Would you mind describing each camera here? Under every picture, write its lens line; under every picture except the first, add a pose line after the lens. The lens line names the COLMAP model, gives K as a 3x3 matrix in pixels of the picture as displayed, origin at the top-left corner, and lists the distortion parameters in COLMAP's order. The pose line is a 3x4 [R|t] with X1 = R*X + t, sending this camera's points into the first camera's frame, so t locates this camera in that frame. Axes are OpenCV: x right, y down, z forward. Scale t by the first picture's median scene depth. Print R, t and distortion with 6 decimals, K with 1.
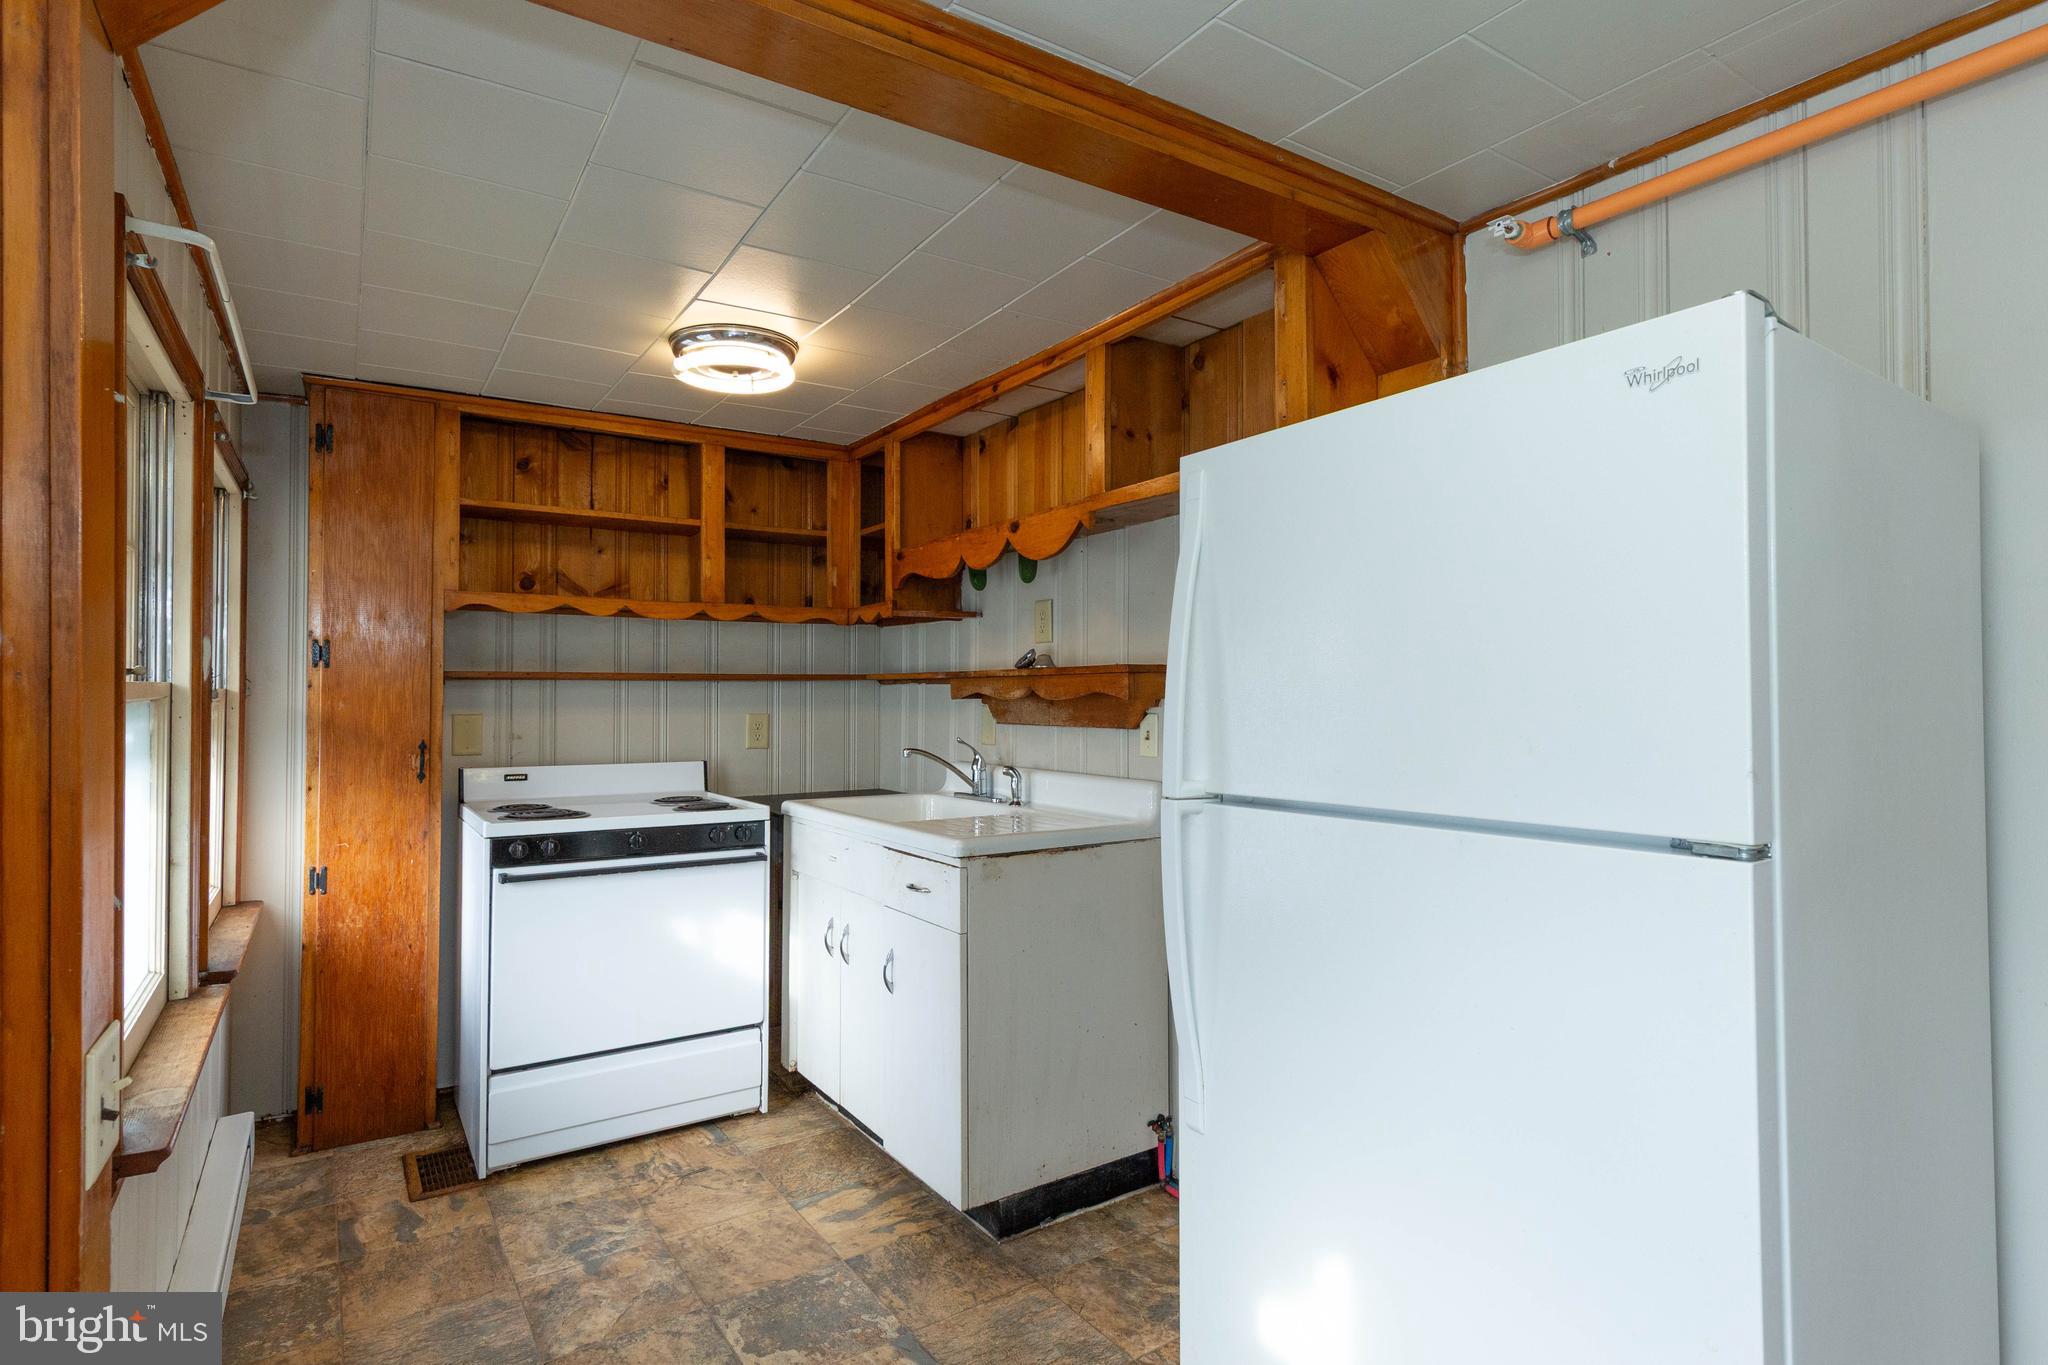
lens RADIAL K [[920.3, 0, 1016.8], [0, 920.3, 685.1], [0, 0, 1]] dist [0.002637, 0.000160]
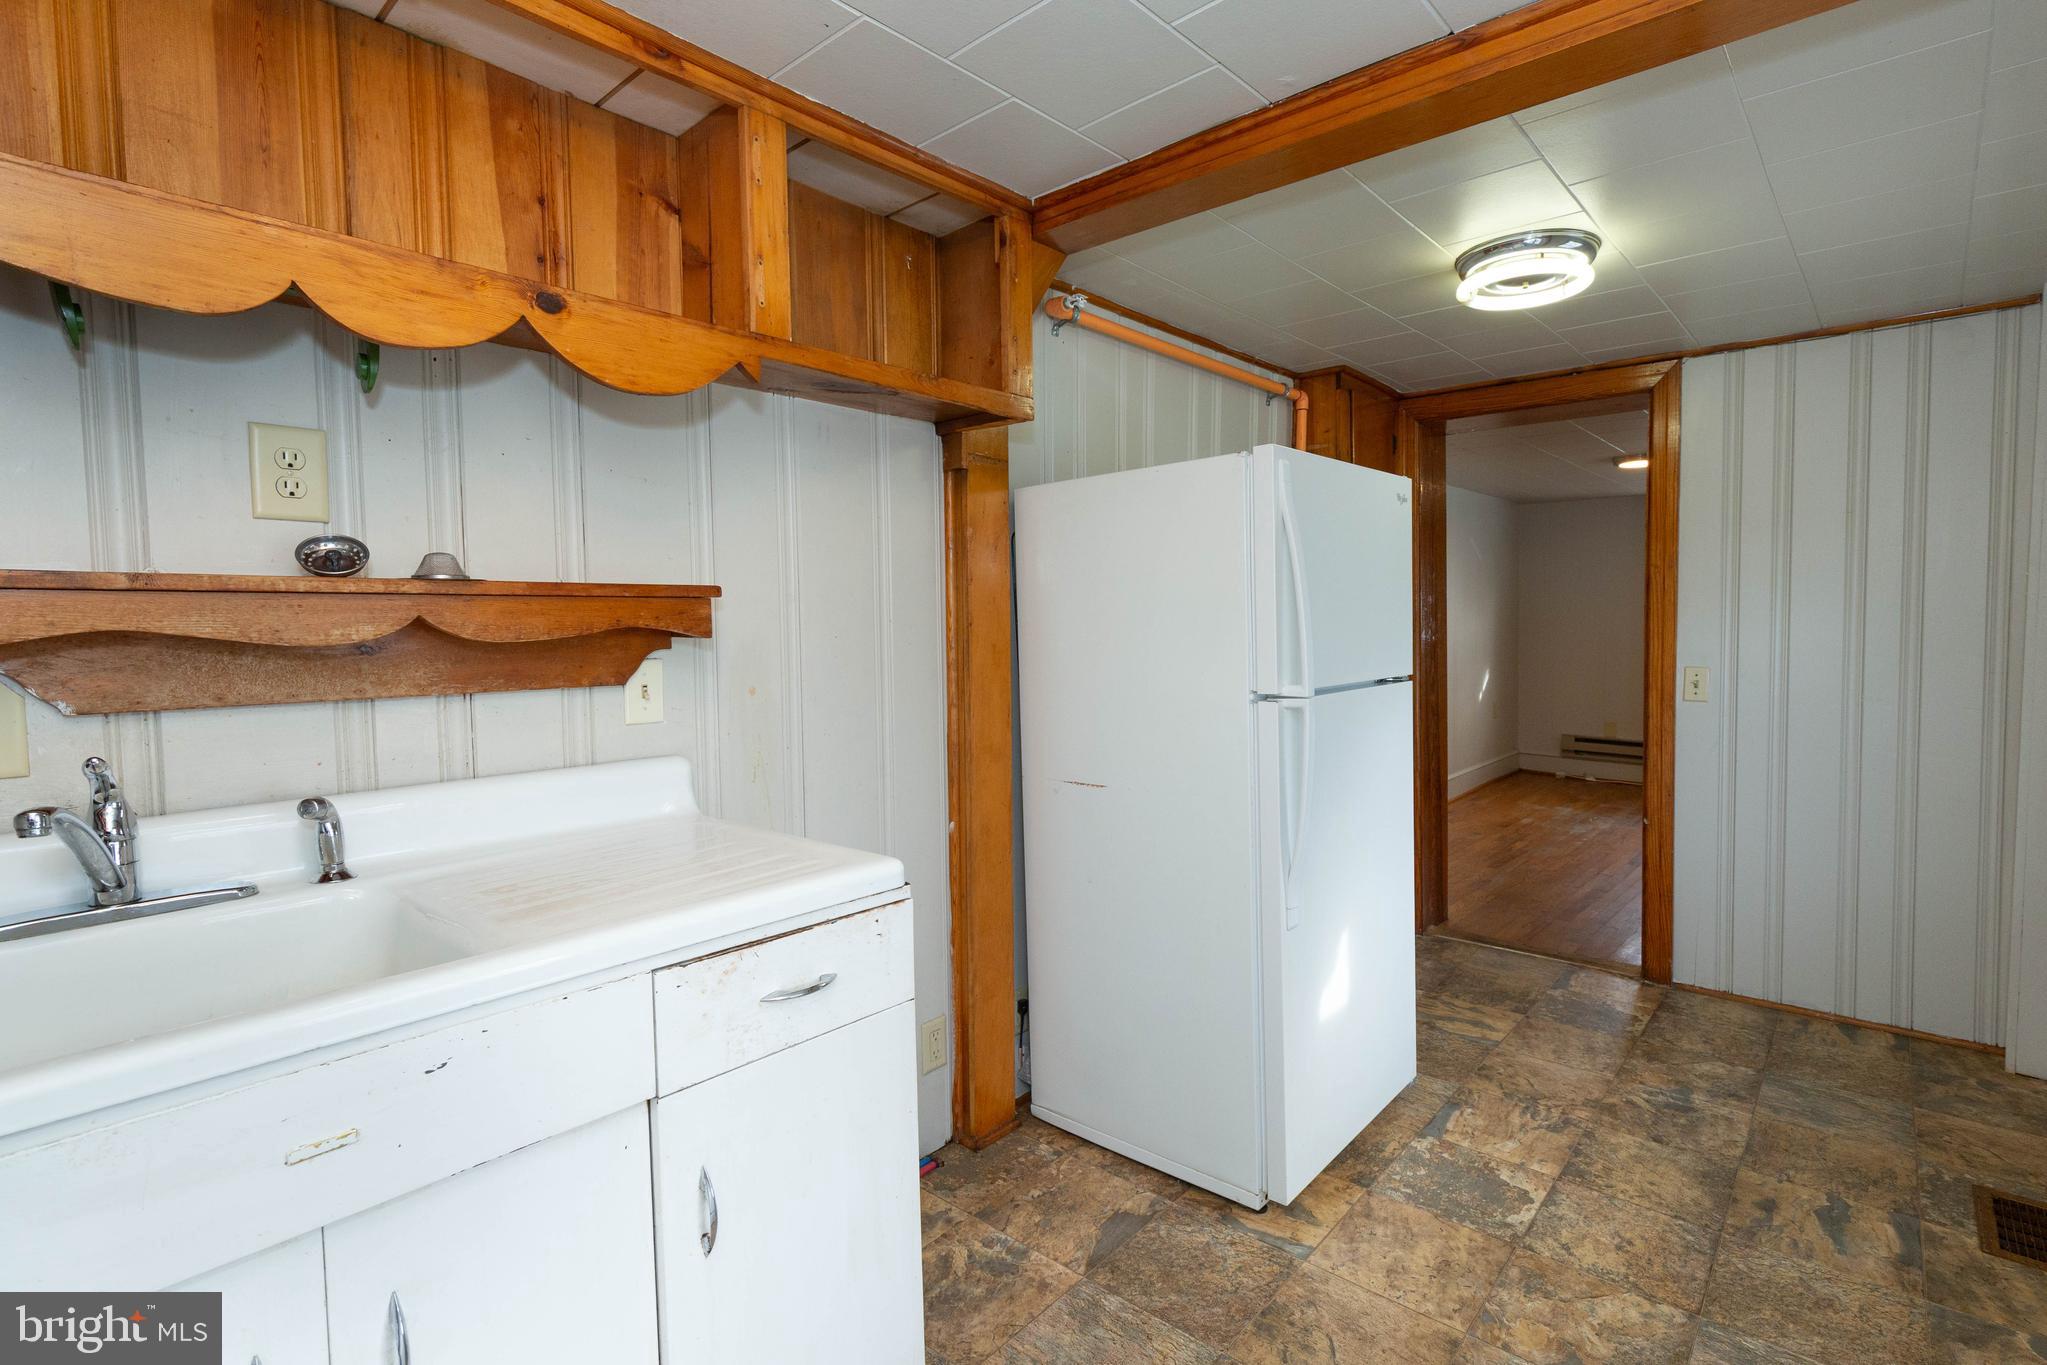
lens RADIAL K [[1054.3, 0, 1023.5], [0, 1054.3, 682.5], [0, 0, 1]] dist [0.034514, -0.000384]
pose [[-0.239665, -0.035133, 0.970220, -0.593953], [0.018015, 0.999012, 0.040626, 0.019209], [-0.970688, 0.027215, -0.238796, 0.809851]]
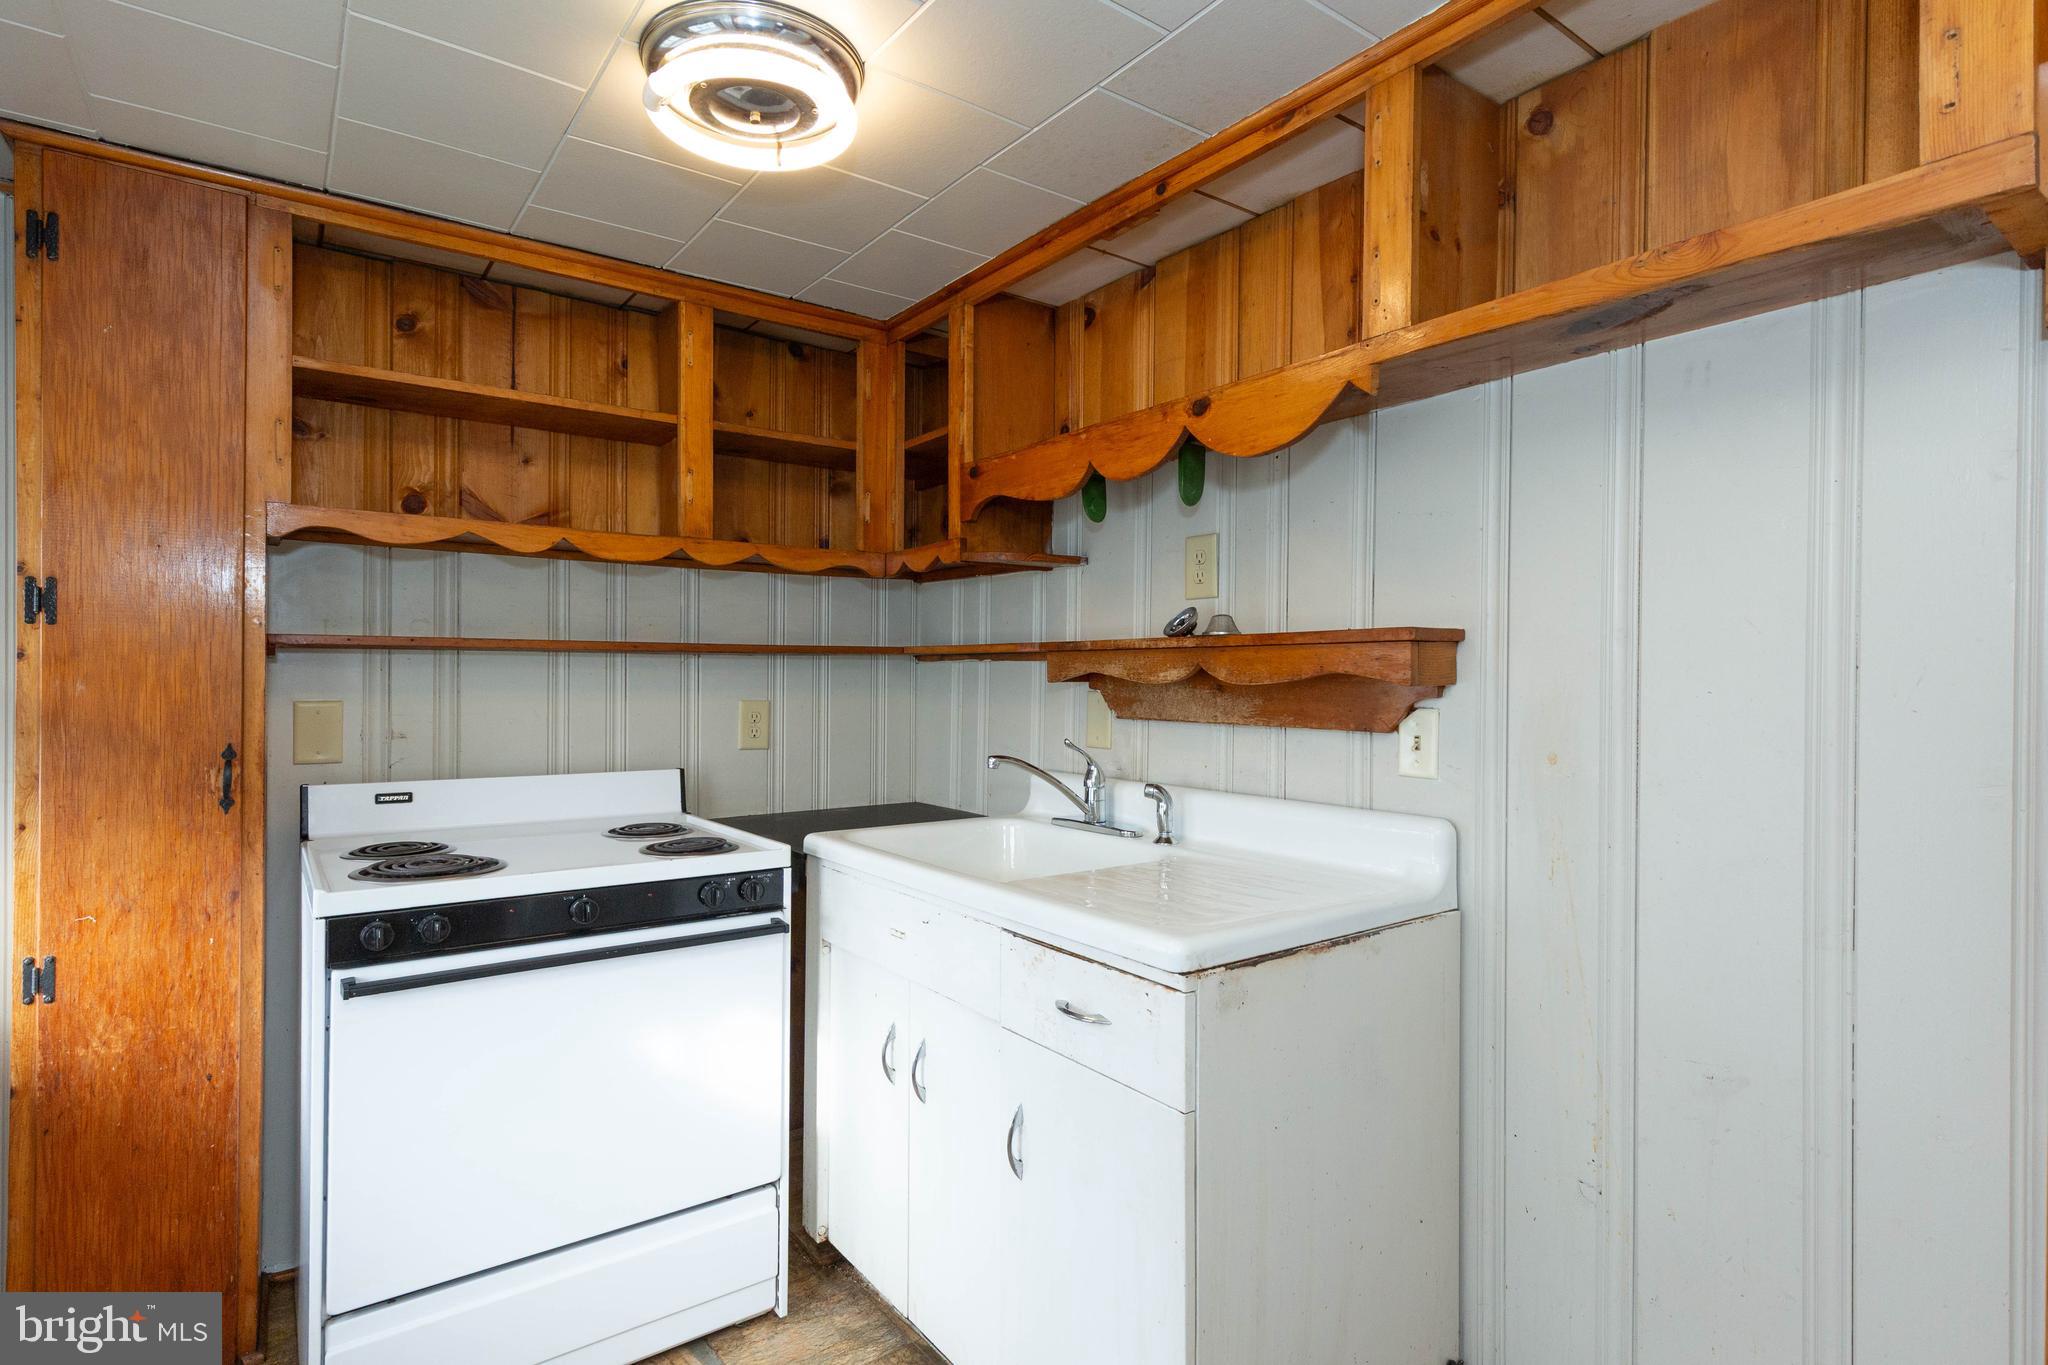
lens RADIAL K [[952.2, 0, 1024.0], [0, 952.2, 682.5], [0, 0, 1]] dist [0.001961, -0.000385]
pose [[0.999067, 0.005714, 0.042817, -0.134383], [-0.006451, 0.999833, 0.017103, 0.003834], [-0.042712, -0.017363, 0.998937, 0.326244]]
